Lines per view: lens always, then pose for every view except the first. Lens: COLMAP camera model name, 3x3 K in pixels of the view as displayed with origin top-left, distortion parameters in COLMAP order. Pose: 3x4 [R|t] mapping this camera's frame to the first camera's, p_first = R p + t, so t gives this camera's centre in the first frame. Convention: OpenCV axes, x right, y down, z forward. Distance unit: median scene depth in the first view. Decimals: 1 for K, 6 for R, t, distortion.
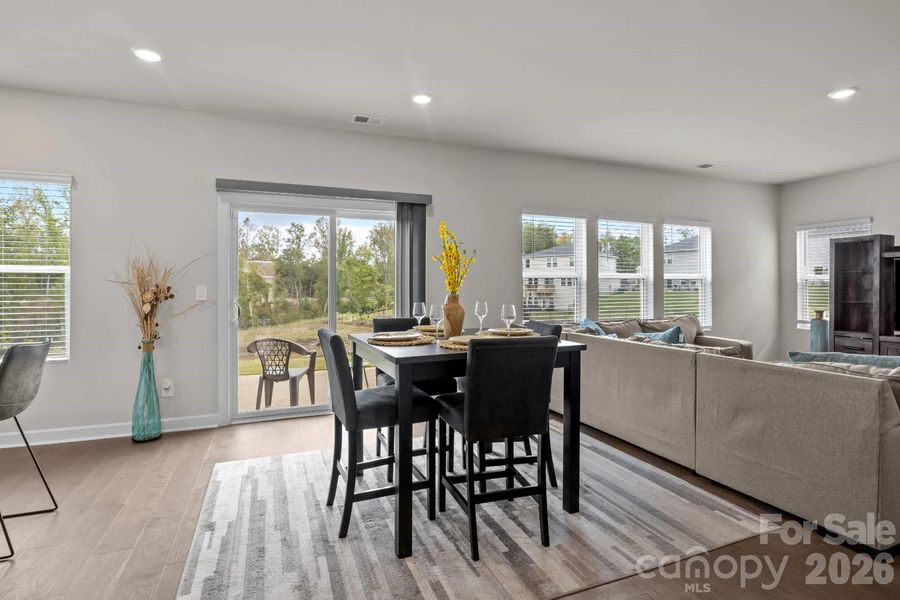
lens RADIAL K [[451.0, 0, 447.7], [0, 451.0, 283.9], [0, 0, 1]] dist [-0.012028, -0.000350]
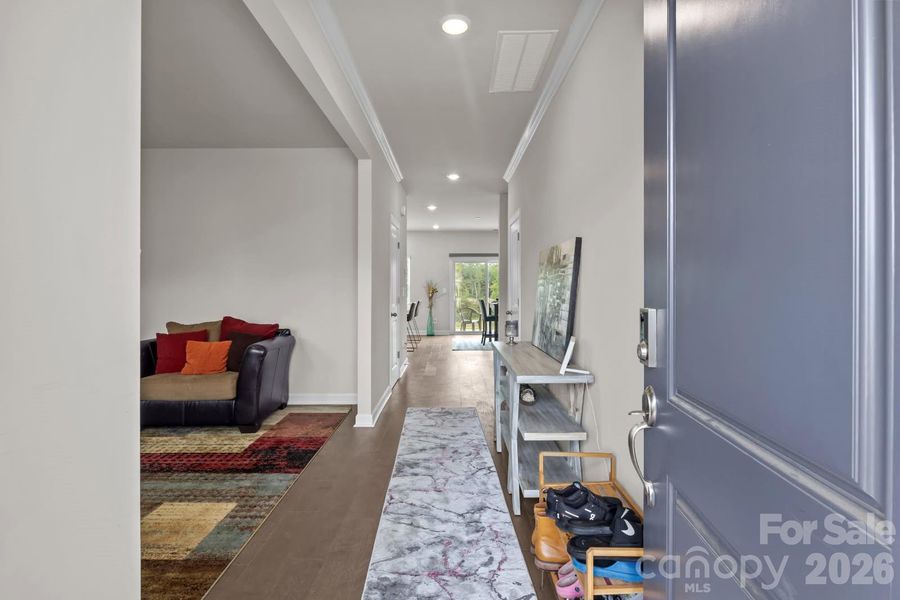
lens RADIAL K [[451.0, 0, 450.4], [0, 451.0, 293.9], [0, 0, 1]] dist [-0.012028, -0.000350]
pose [[0.928805, 0.006553, -0.370512, 0.602058], [-0.000090, 0.999848, 0.017457, -0.010834], [0.370569, -0.016181, 0.928664, -1.767783]]
